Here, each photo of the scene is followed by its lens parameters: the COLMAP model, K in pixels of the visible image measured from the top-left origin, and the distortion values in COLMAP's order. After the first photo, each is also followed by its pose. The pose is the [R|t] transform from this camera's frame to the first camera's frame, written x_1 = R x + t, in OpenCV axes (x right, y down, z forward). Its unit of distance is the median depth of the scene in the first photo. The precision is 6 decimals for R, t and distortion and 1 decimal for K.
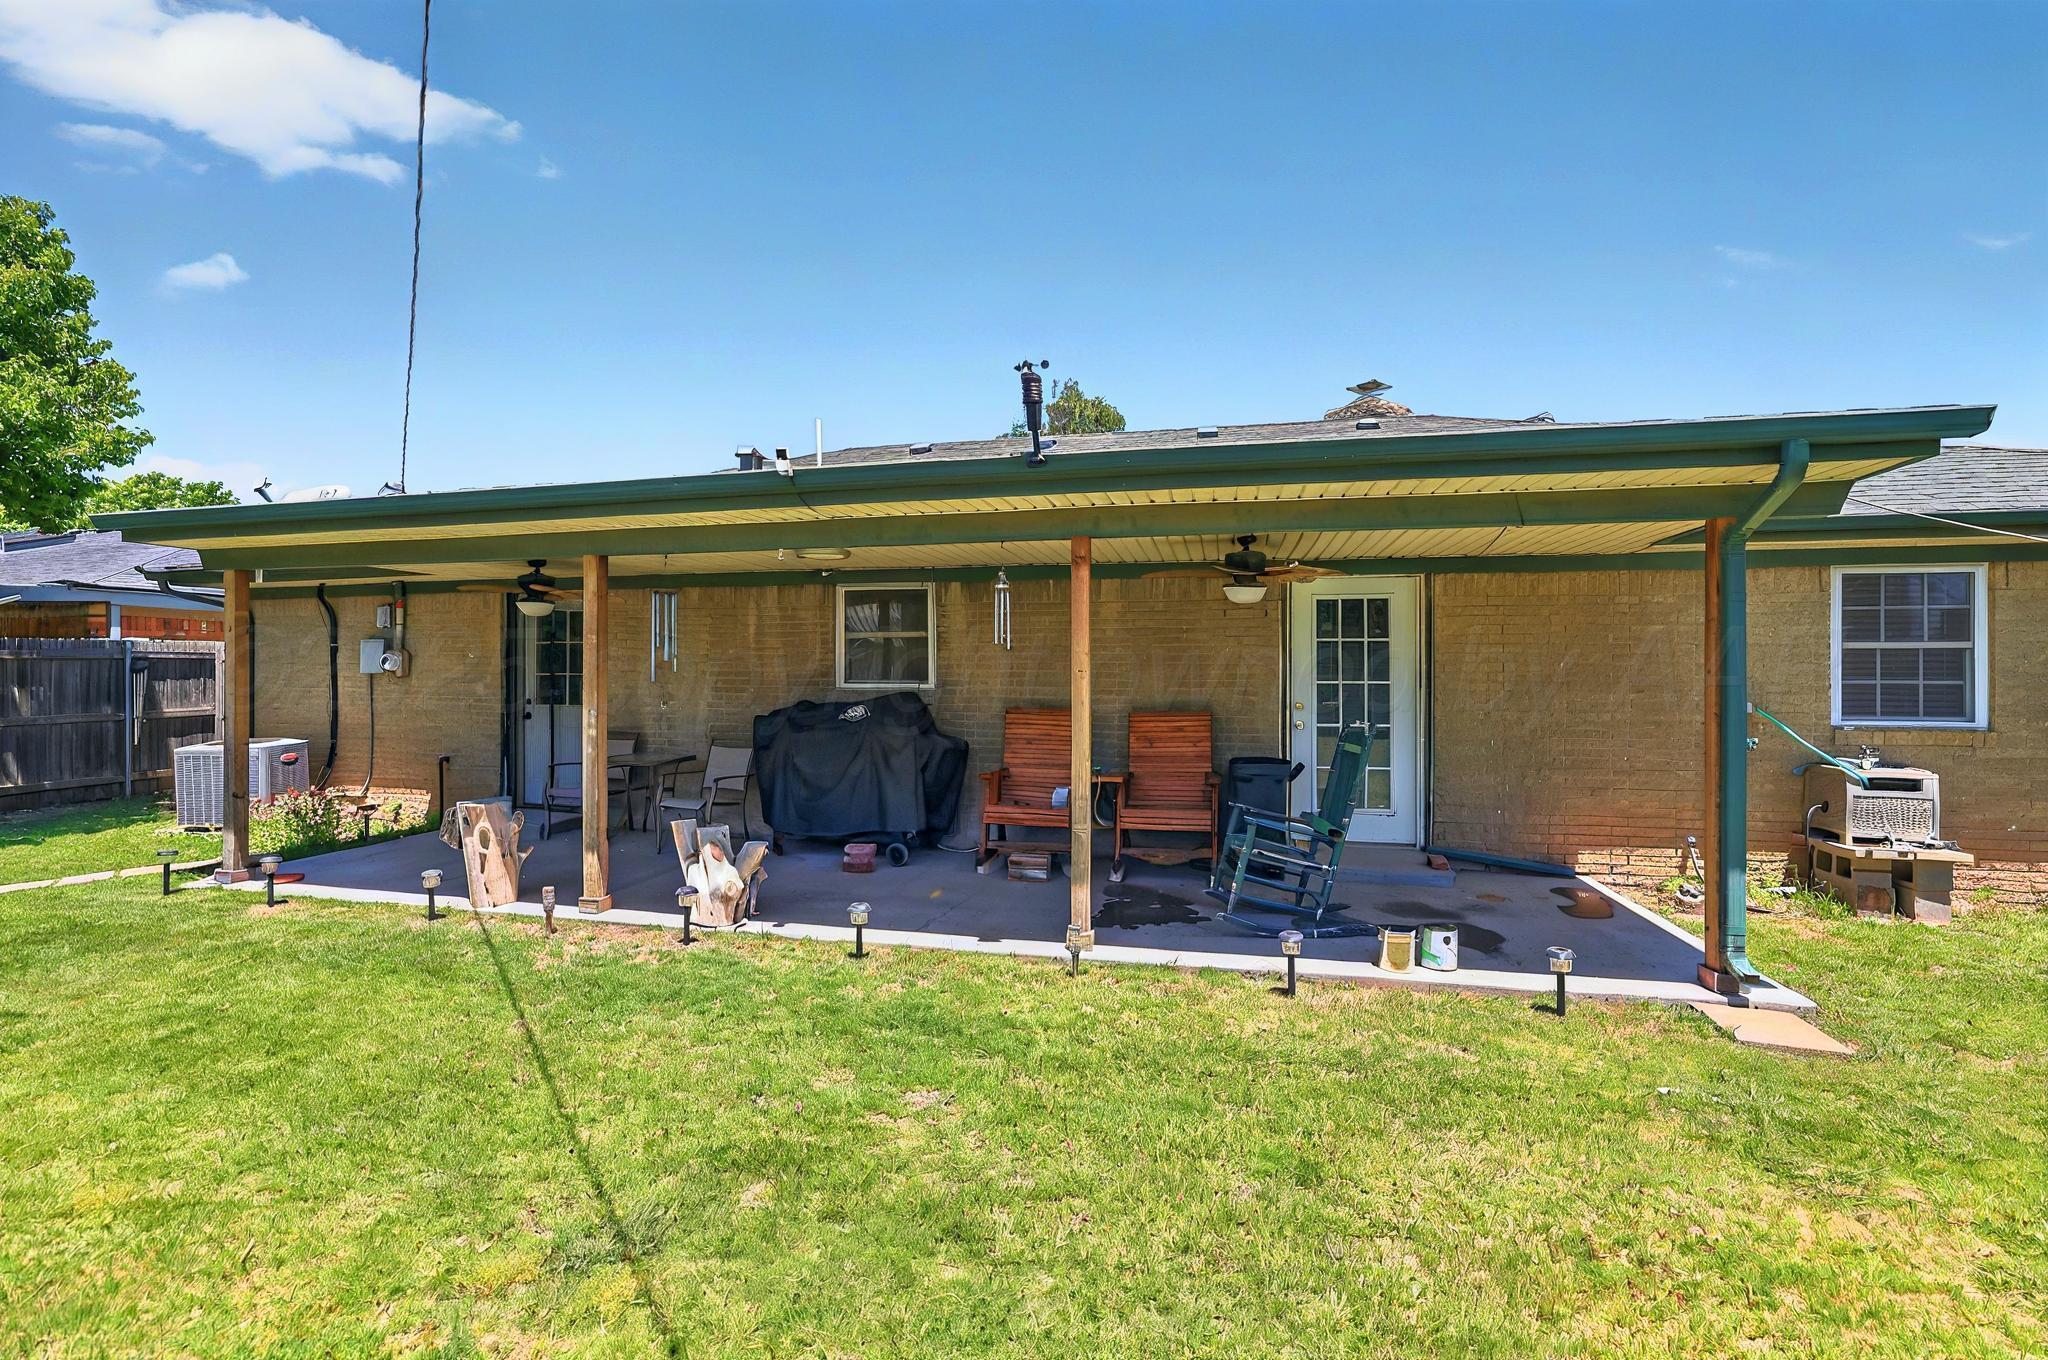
lens RADIAL K [[938.8, 0, 1022.1], [0, 938.8, 648.3], [0, 0, 1]] dist [-0.000126, 0.000007]
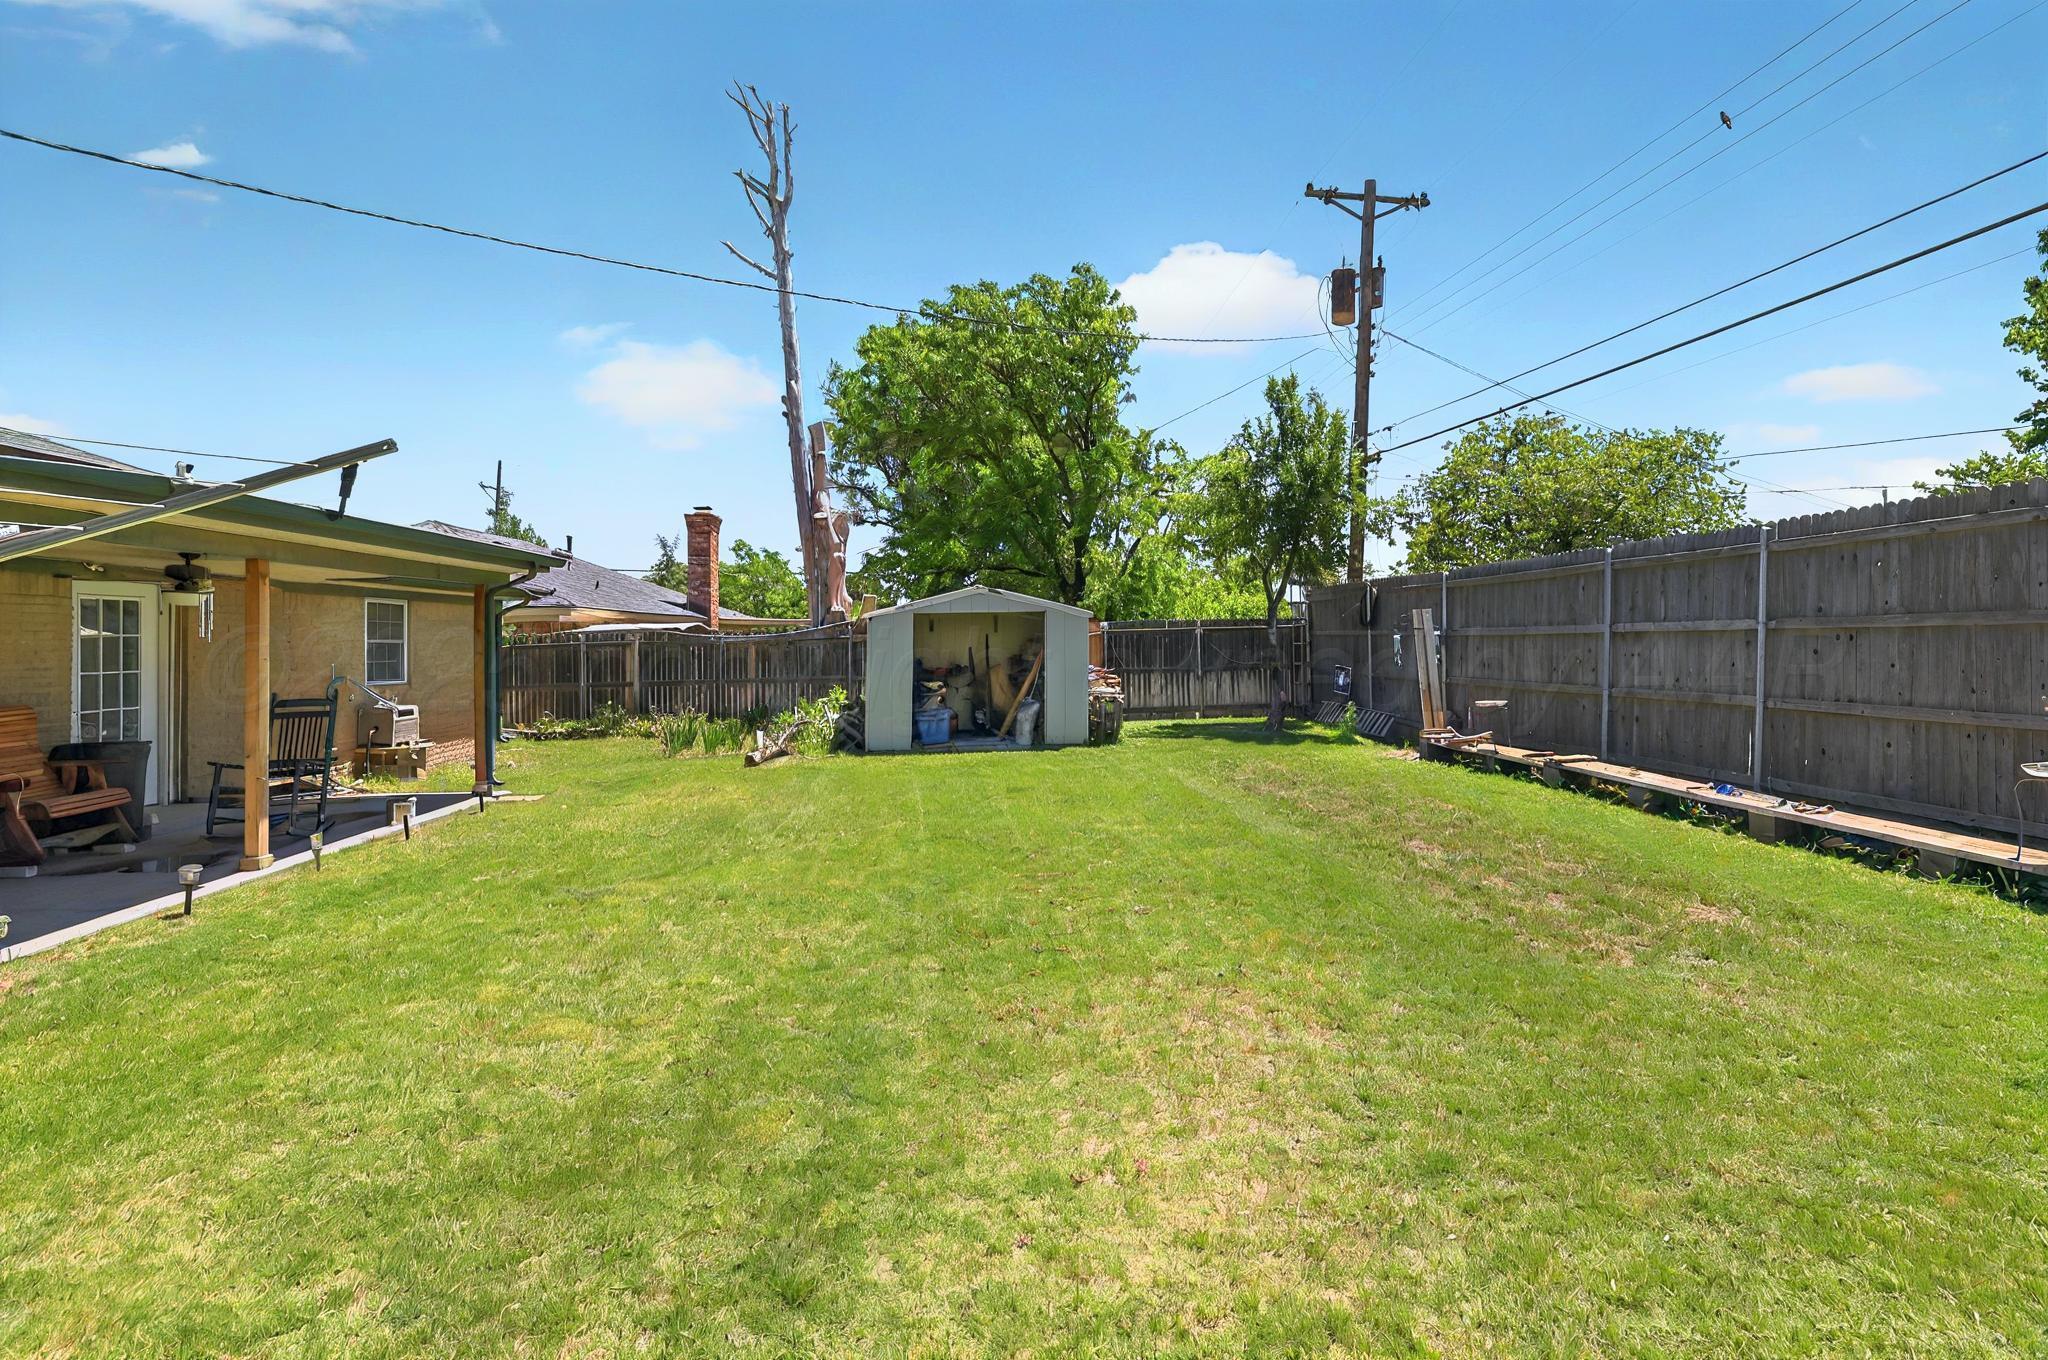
lens RADIAL K [[938.8, 0, 1022.1], [0, 938.8, 648.3], [0, 0, 1]] dist [-0.000126, 0.000007]
pose [[-0.286223, -0.001708, 0.958161, -1.355756], [-0.003086, 0.999995, 0.000861, 0.002607], [-0.958158, -0.002710, -0.286227, 0.317314]]
